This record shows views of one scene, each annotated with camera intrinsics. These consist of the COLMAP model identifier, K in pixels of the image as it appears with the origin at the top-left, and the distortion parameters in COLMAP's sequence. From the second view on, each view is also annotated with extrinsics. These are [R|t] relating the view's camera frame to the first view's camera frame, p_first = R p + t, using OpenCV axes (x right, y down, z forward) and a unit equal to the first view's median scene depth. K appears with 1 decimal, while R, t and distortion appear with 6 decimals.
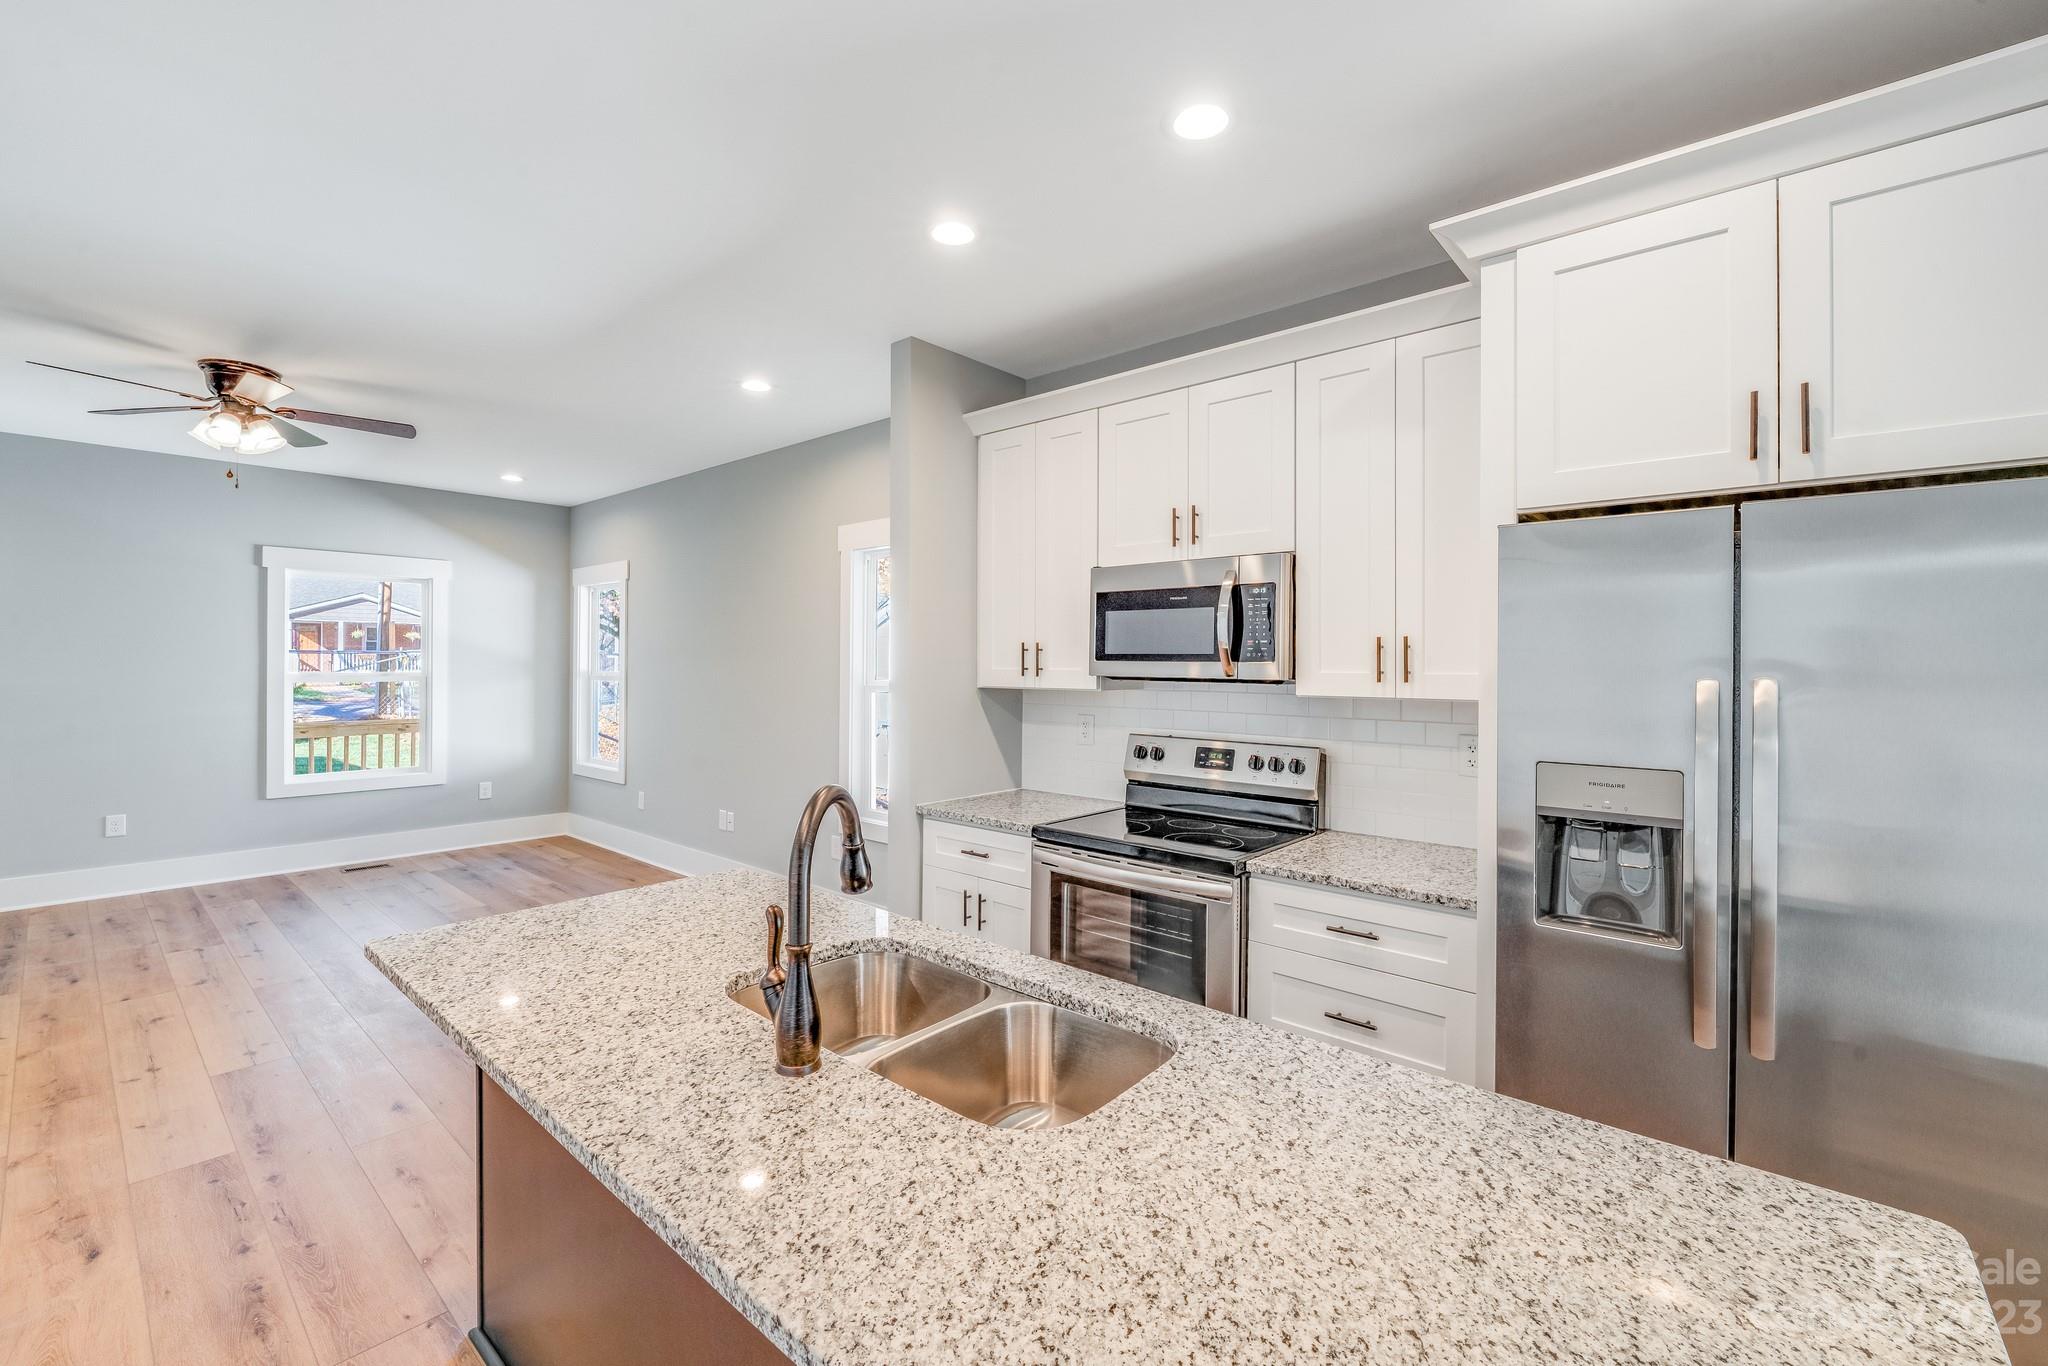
lens RADIAL K [[857.6, 0, 1011.3], [0, 857.6, 659.8], [0, 0, 1]] dist [-0.007133, -0.000205]
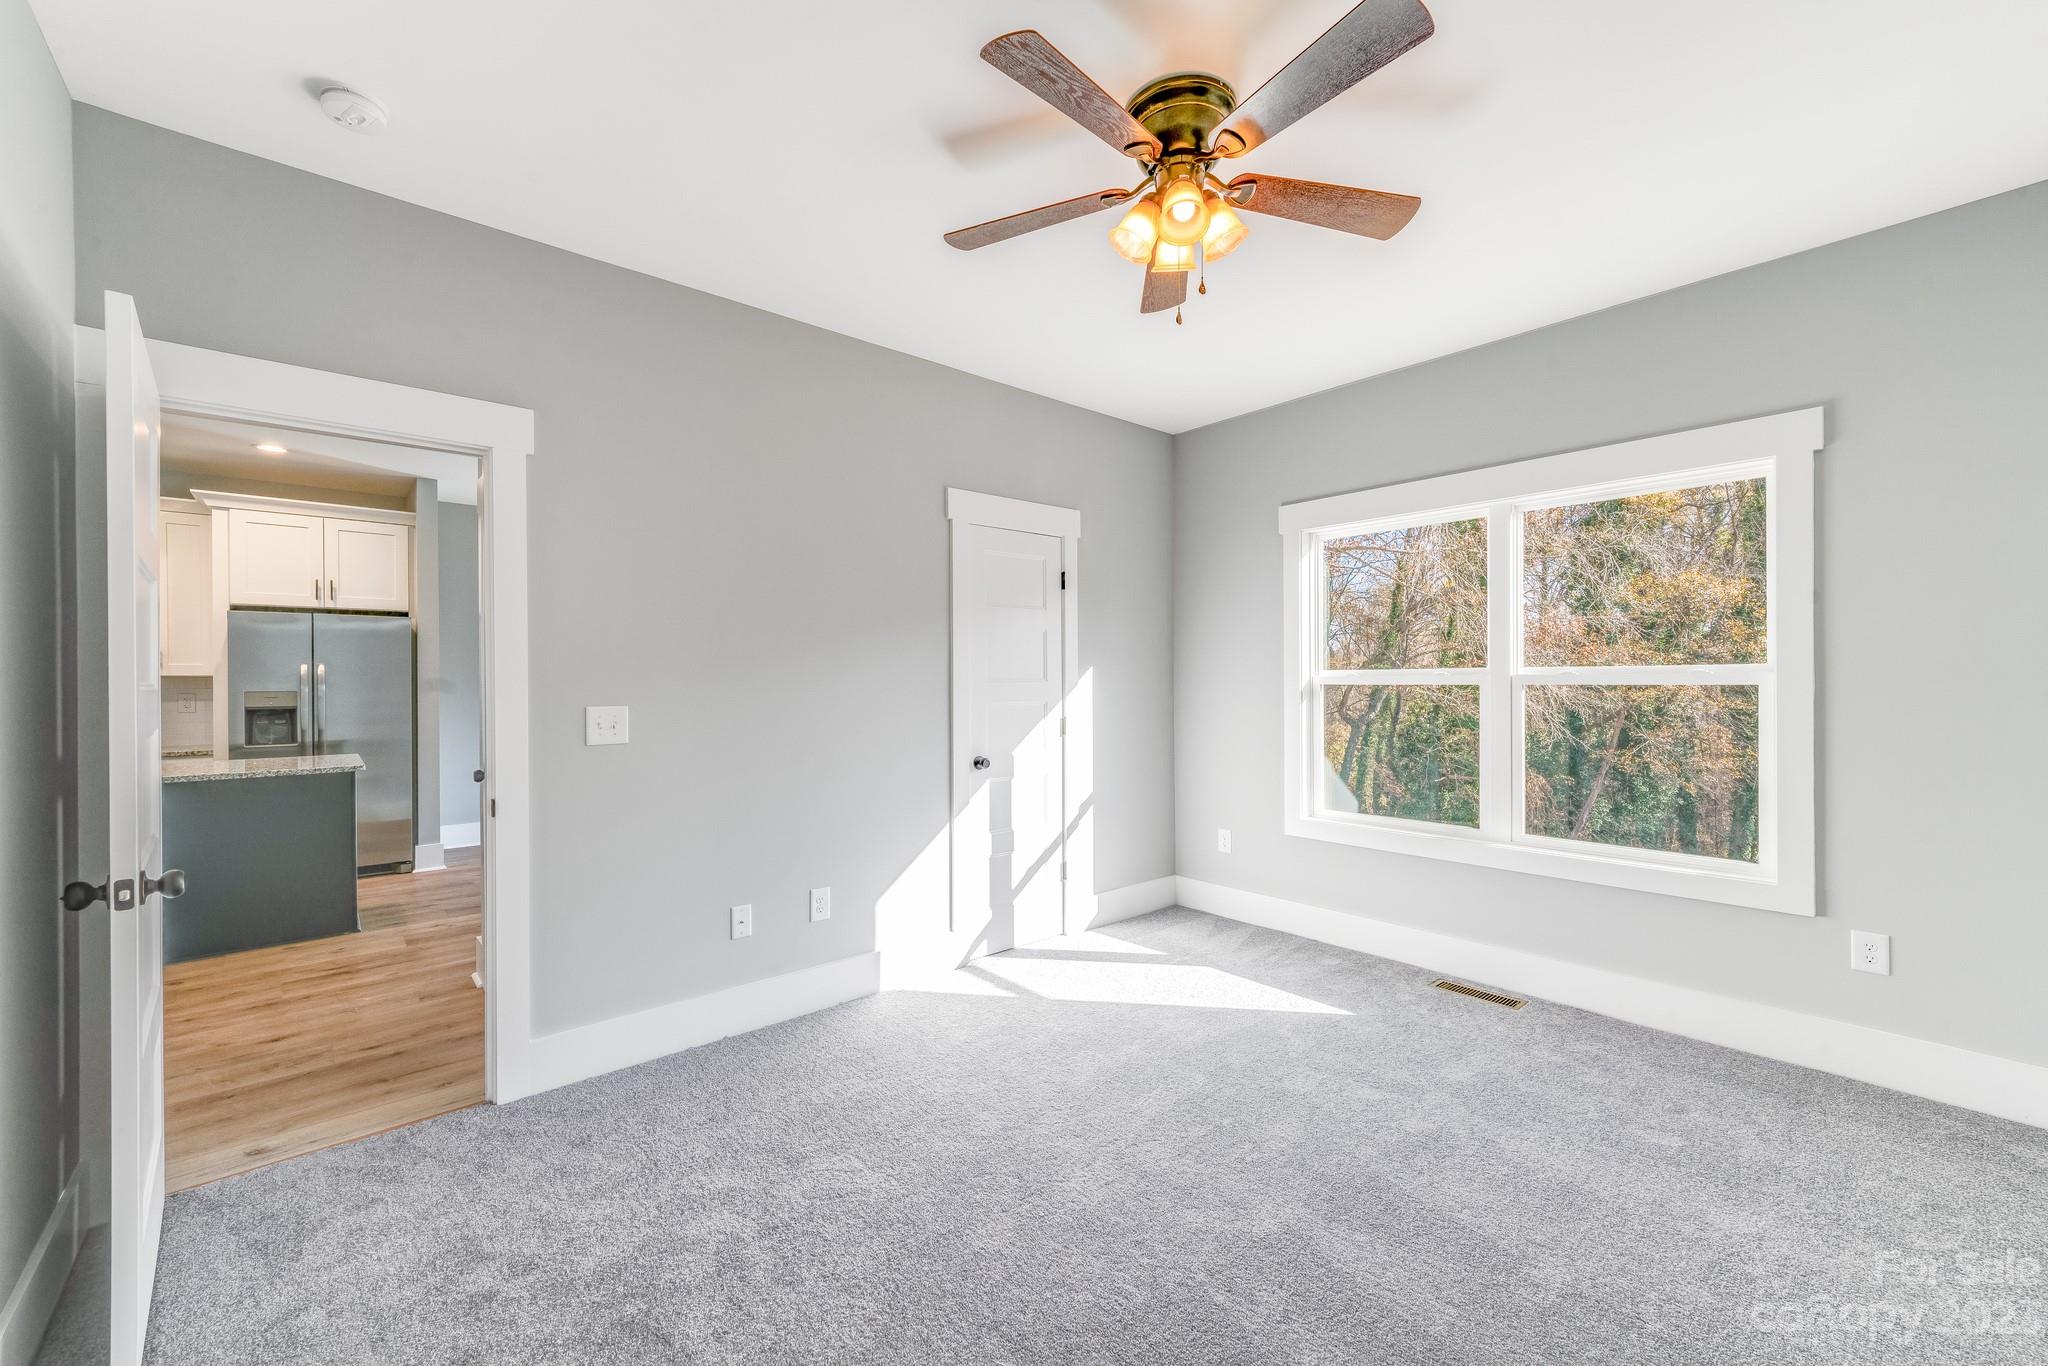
lens RADIAL K [[791.1, 0, 1024.0], [0, 791.1, 683.0], [0, 0, 1]] dist [-0.000662, -0.000133]
pose [[0.113786, -0.012961, 0.993421, -1.038558], [0.005229, 0.999909, 0.012447, 0.038933], [-0.993491, 0.003779, 0.113844, -1.152870]]
